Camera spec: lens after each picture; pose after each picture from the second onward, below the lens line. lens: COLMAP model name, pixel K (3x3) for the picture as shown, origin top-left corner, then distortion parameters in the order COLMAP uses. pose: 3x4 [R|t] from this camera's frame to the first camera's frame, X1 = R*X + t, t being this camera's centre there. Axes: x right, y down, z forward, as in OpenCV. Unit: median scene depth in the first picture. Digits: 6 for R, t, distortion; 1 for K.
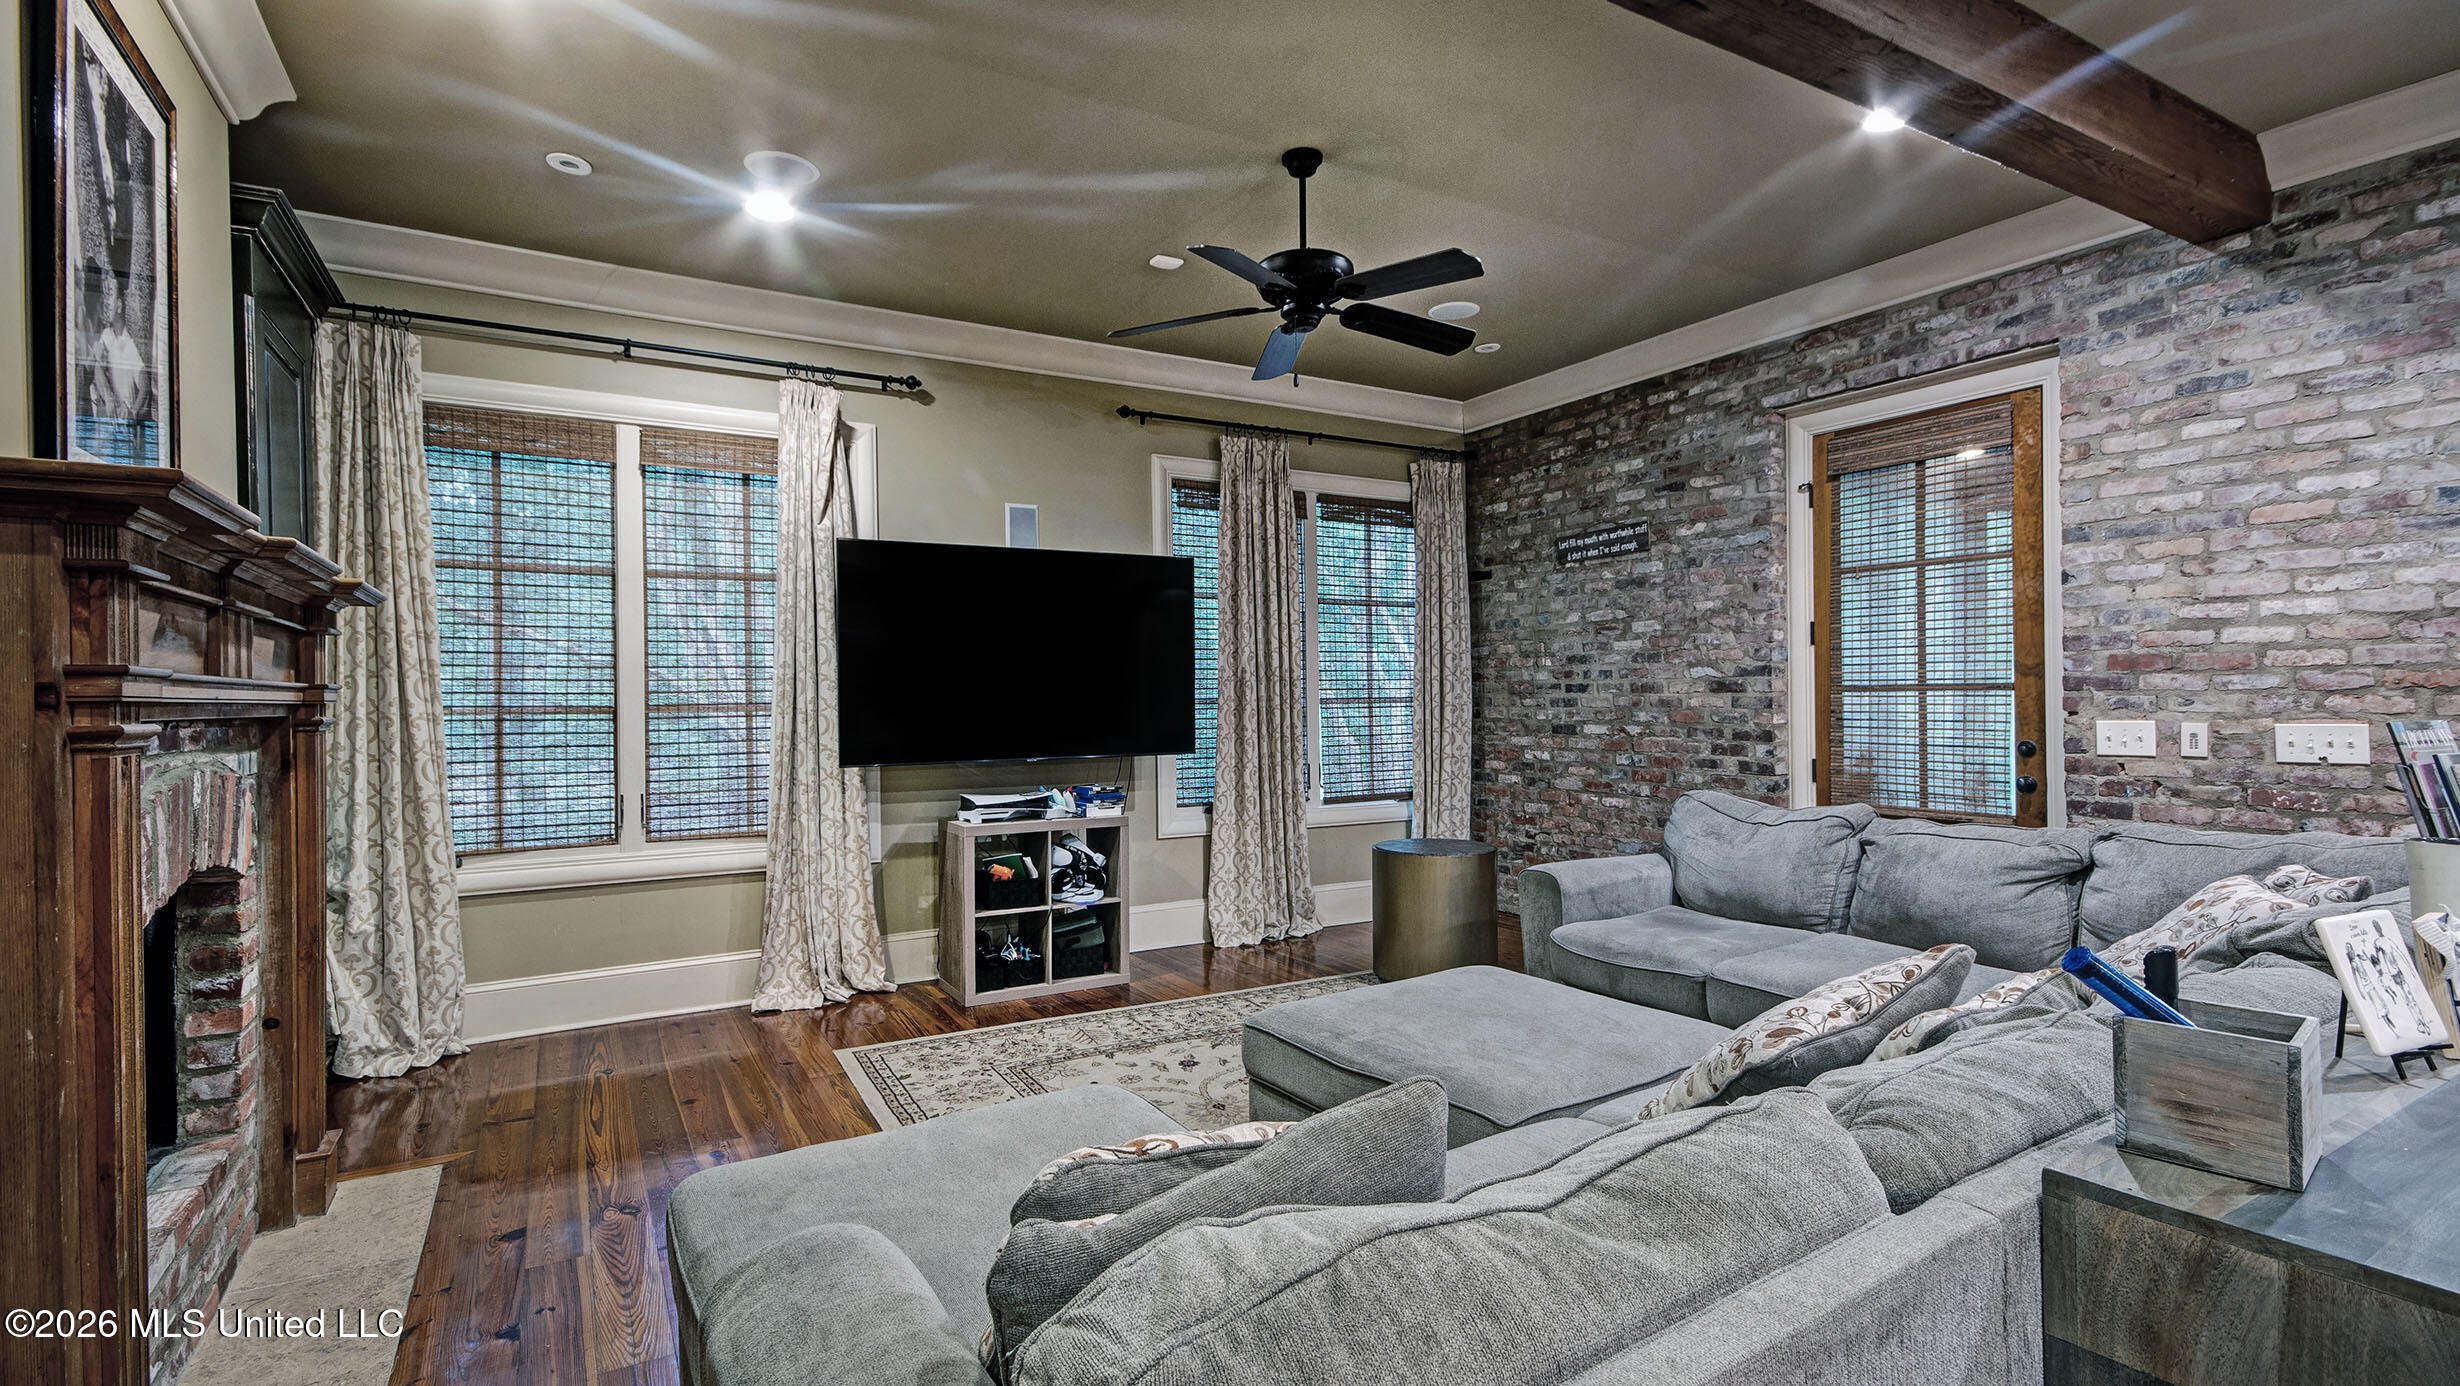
lens RADIAL K [[1126.0, 0, 1229.8], [0, 1126.0, 697.5], [0, 0, 1]] dist [-0.000116, 0.000111]
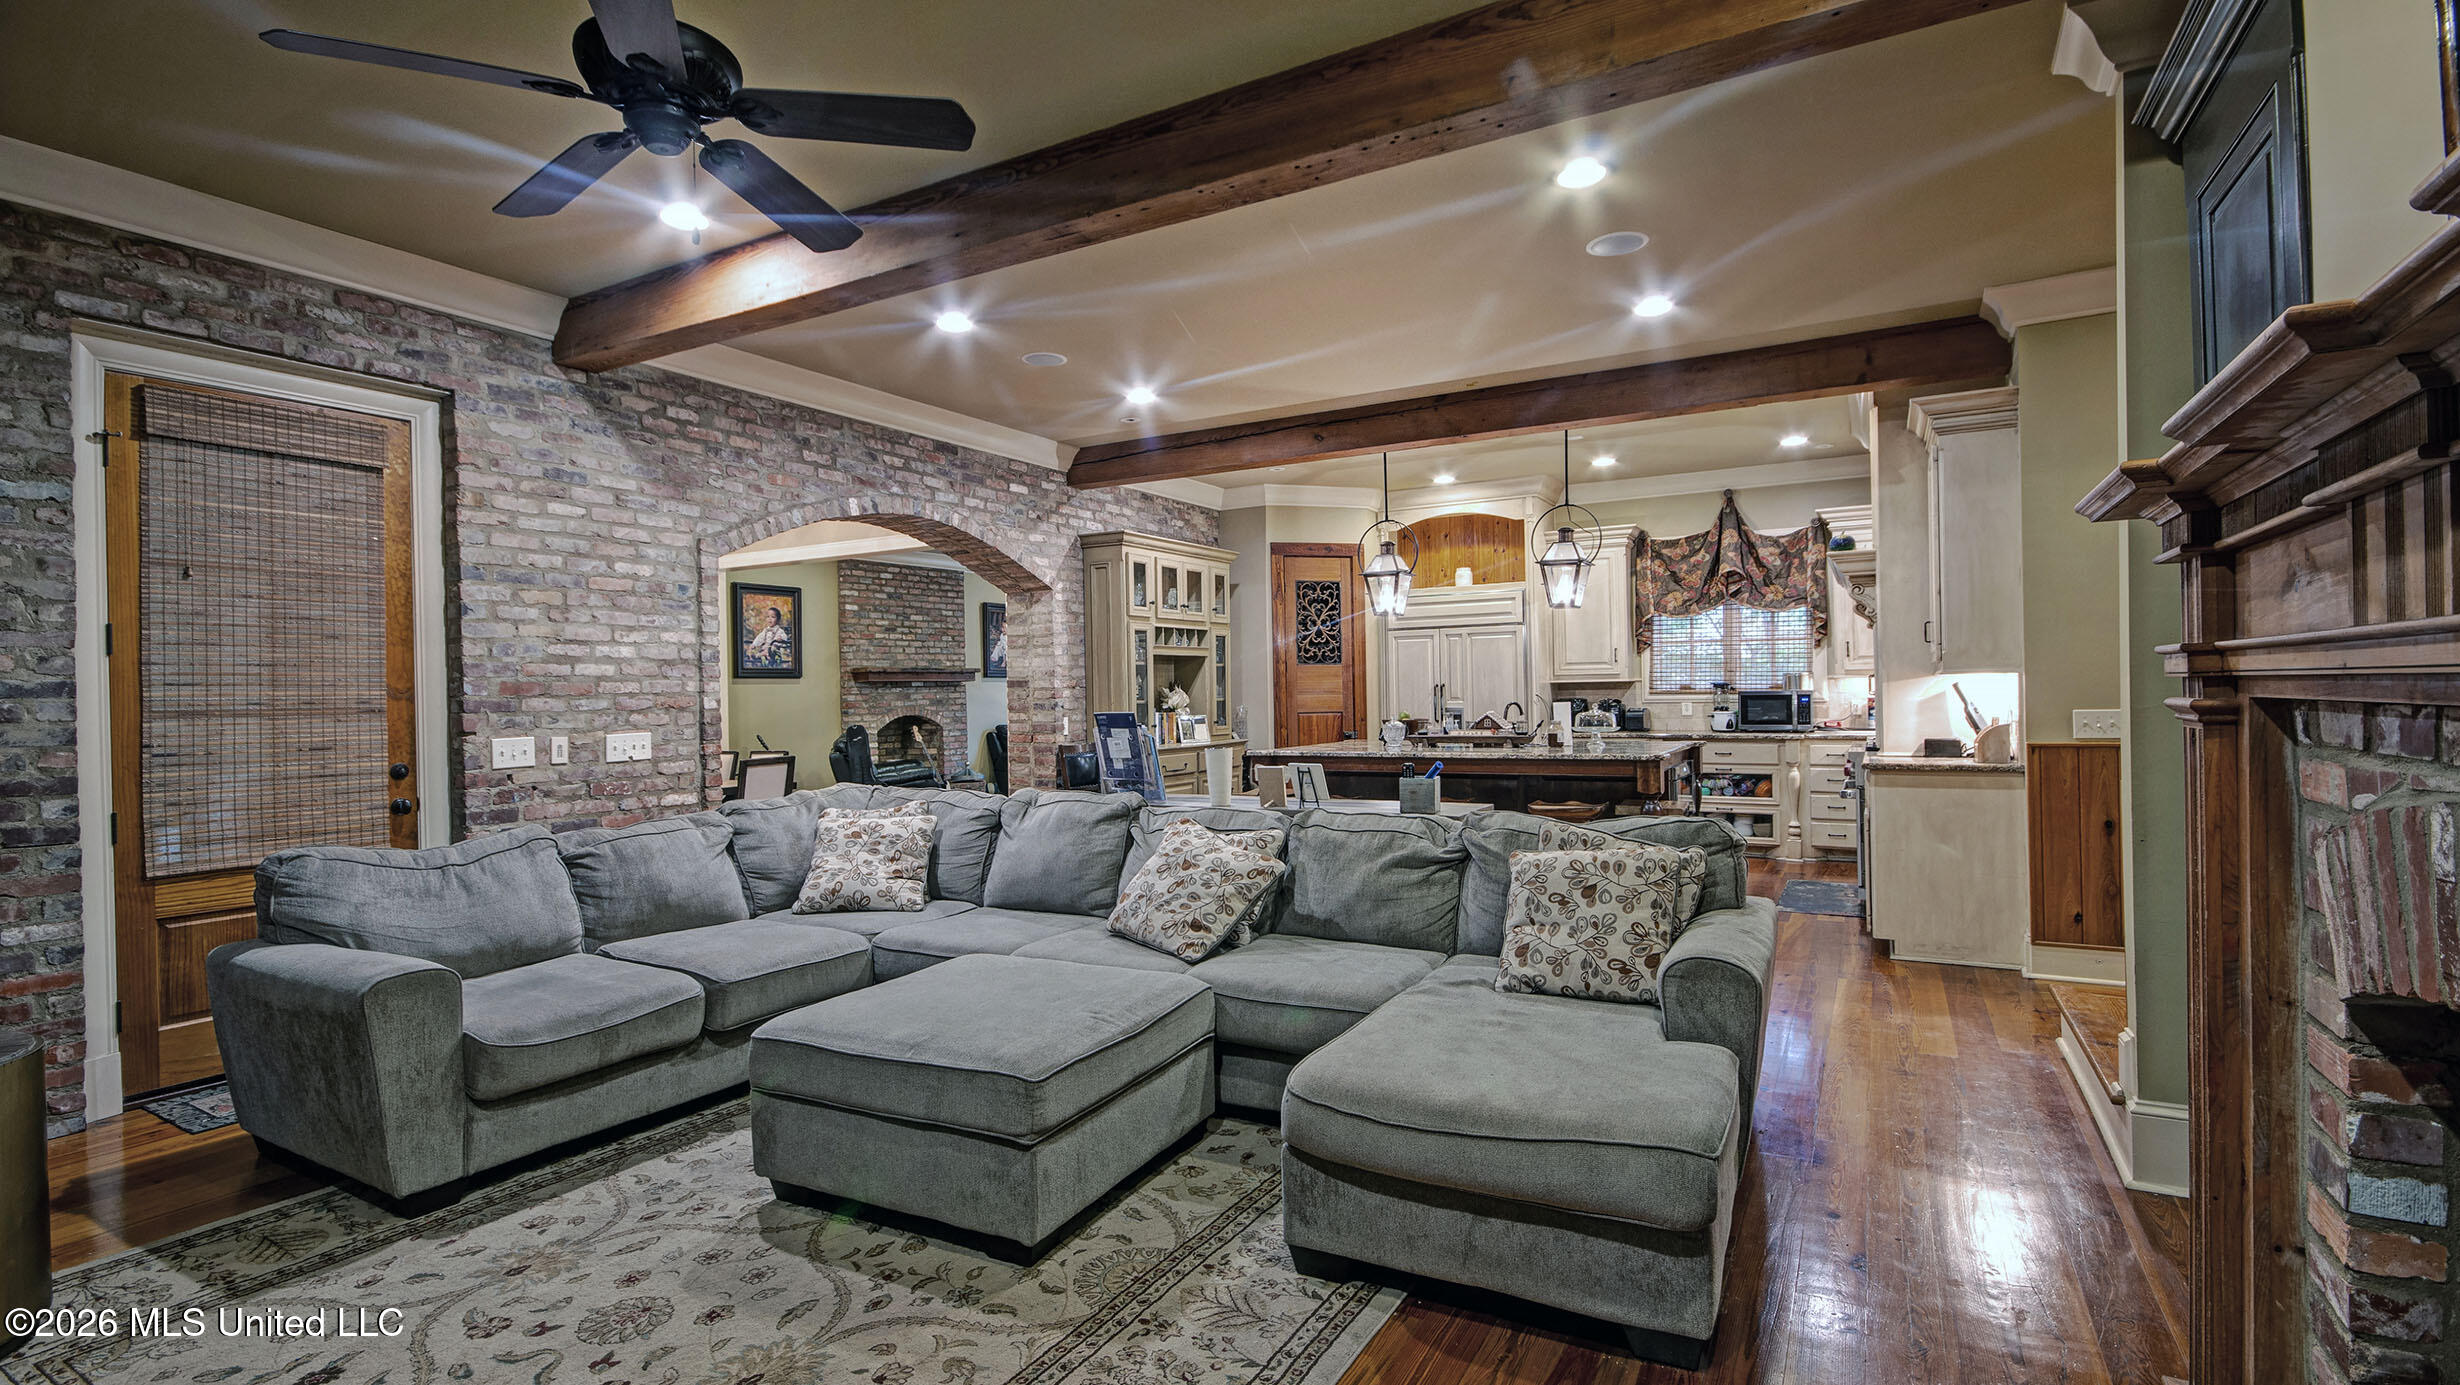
lens RADIAL K [[1132.7, 0, 1233.4], [0, 1132.7, 691.0], [0, 0, 1]] dist [0.004413, -0.000205]
pose [[-0.502587, 0.020382, 0.864287, -0.635735], [0.025895, 0.999628, -0.008516, 0.001044], [-0.864139, 0.018101, -0.502928, 0.982787]]
